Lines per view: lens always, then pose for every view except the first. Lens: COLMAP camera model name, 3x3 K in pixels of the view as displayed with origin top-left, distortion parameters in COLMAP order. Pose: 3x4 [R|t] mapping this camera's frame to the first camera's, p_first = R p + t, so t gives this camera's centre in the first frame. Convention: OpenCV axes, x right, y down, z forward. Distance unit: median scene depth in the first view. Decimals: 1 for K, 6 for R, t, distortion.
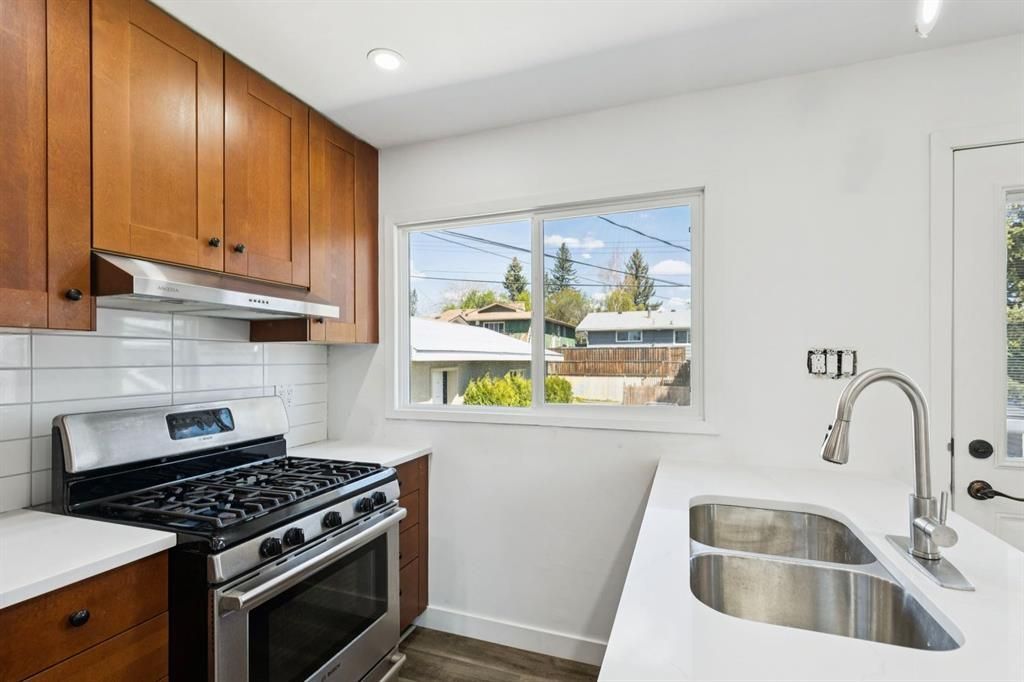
lens RADIAL K [[464.3, 0, 514.9], [0, 464.3, 359.3], [0, 0, 1]] dist [0.002394, 0.000050]
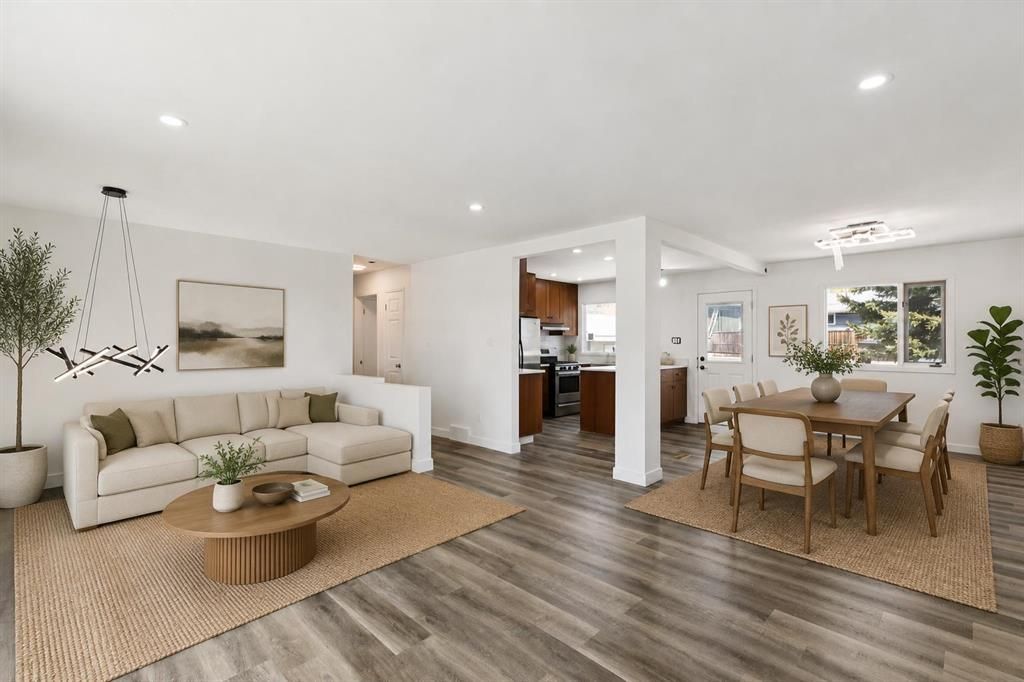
lens RADIAL K [[464.3, 0, 518.9], [0, 464.3, 332.4], [0, 0, 1]] dist [0.002394, 0.000050]
pose [[0.917890, -0.004130, -0.396813, 0.965597], [-0.004037, 0.999797, -0.019745, 0.020669], [0.396814, 0.019726, 0.917687, -3.346761]]
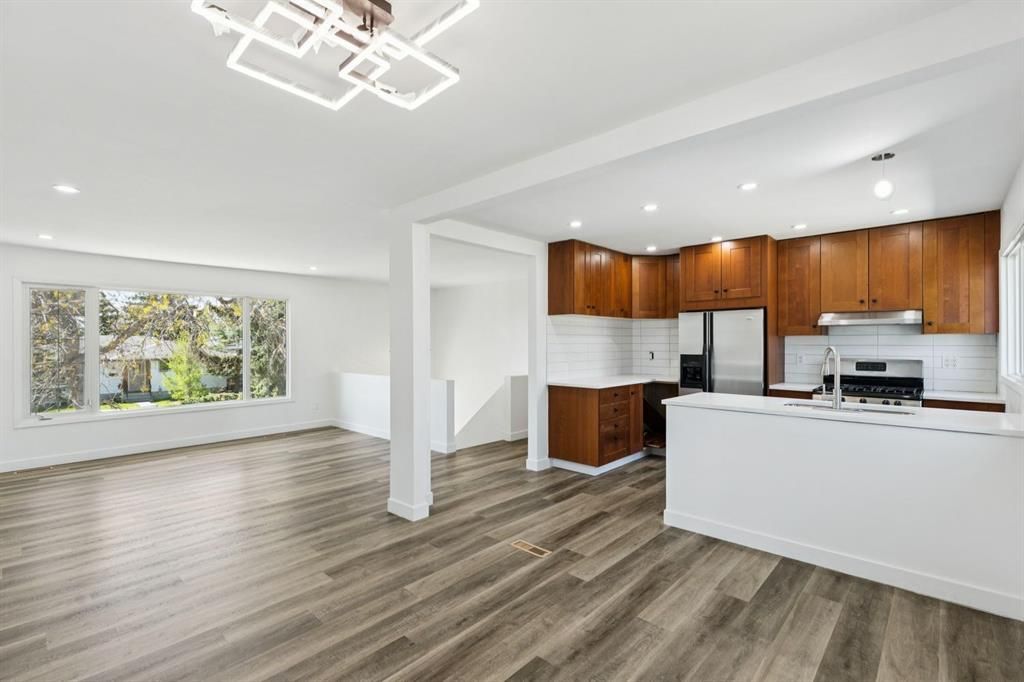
lens RADIAL K [[464.3, 0, 511.5], [0, 464.3, 339.3], [0, 0, 1]] dist [0.002394, 0.000050]
pose [[-0.387180, -0.005633, -0.921987, 2.378322], [-0.000727, 0.999983, -0.005804, -0.003941], [0.922004, -0.001576, -0.387177, 0.120207]]
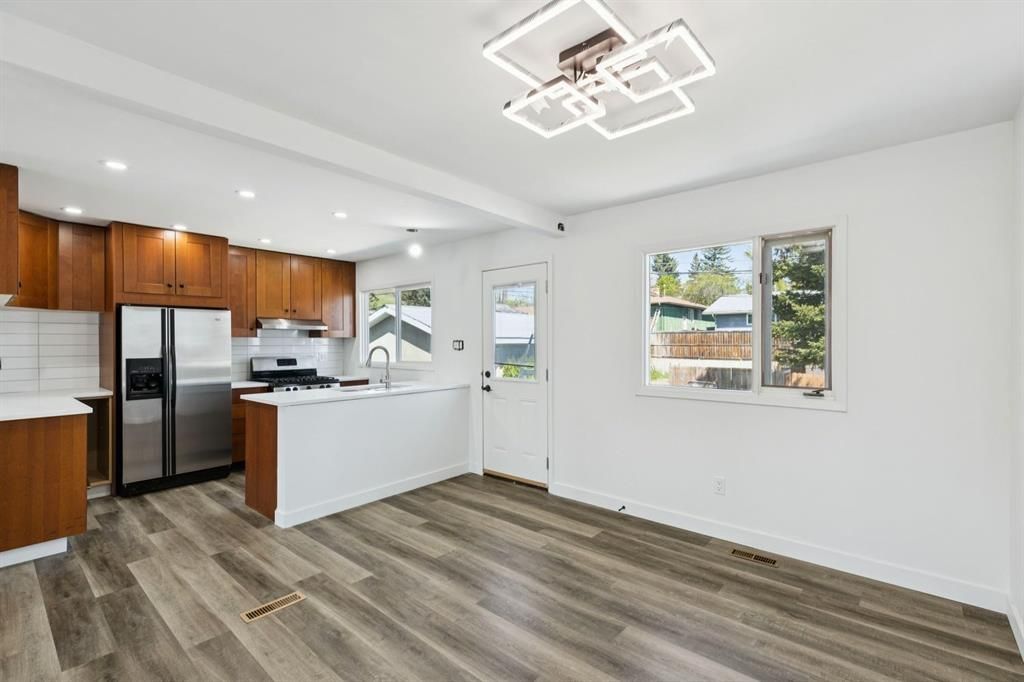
lens RADIAL K [[464.3, 0, 516.4], [0, 464.3, 342.3], [0, 0, 1]] dist [0.002394, 0.000050]
pose [[0.937043, -0.001584, -0.349210, 1.906719], [0.001356, 0.999999, -0.000897, -0.004560], [0.349211, 0.000367, 0.937044, -1.457811]]
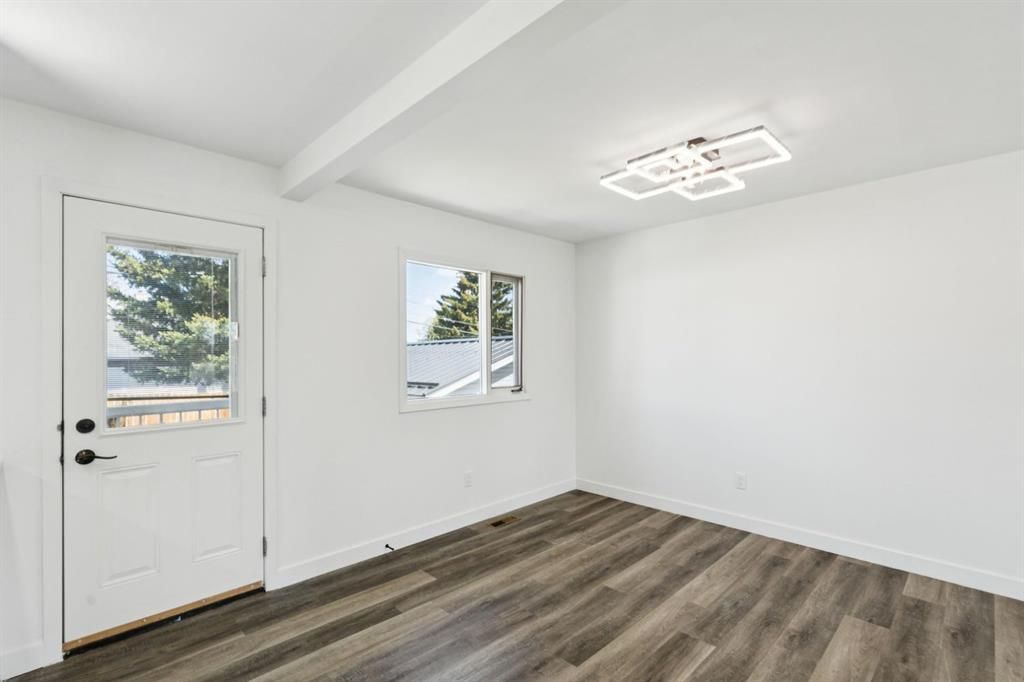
lens RADIAL K [[464.3, 0, 518.7], [0, 464.3, 353.3], [0, 0, 1]] dist [0.002394, 0.000050]
pose [[0.418305, 0.001070, 0.908306, 0.271137], [0.006169, 0.999973, -0.004020, -0.001276], [-0.908286, 0.007285, 0.418287, -0.593048]]
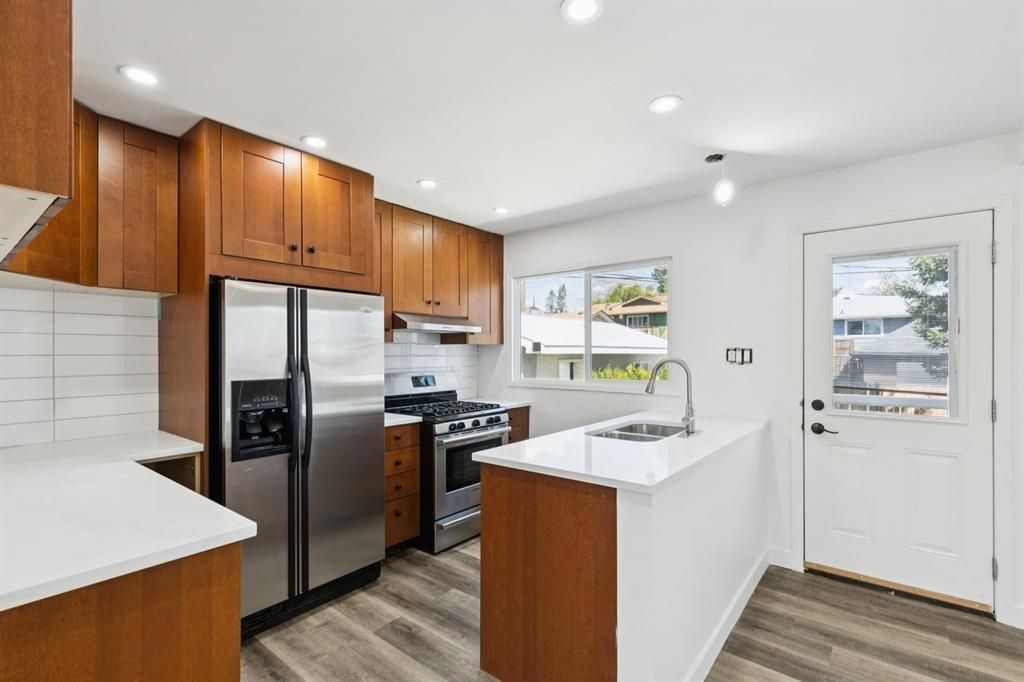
lens RADIAL K [[464.3, 0, 513.5], [0, 464.3, 351.2], [0, 0, 1]] dist [0.002394, 0.000050]
pose [[0.948347, 0.000838, -0.317233, 0.407481], [-0.001656, 0.999996, -0.002308, -0.003663], [0.317230, 0.002714, 0.948345, -0.896692]]
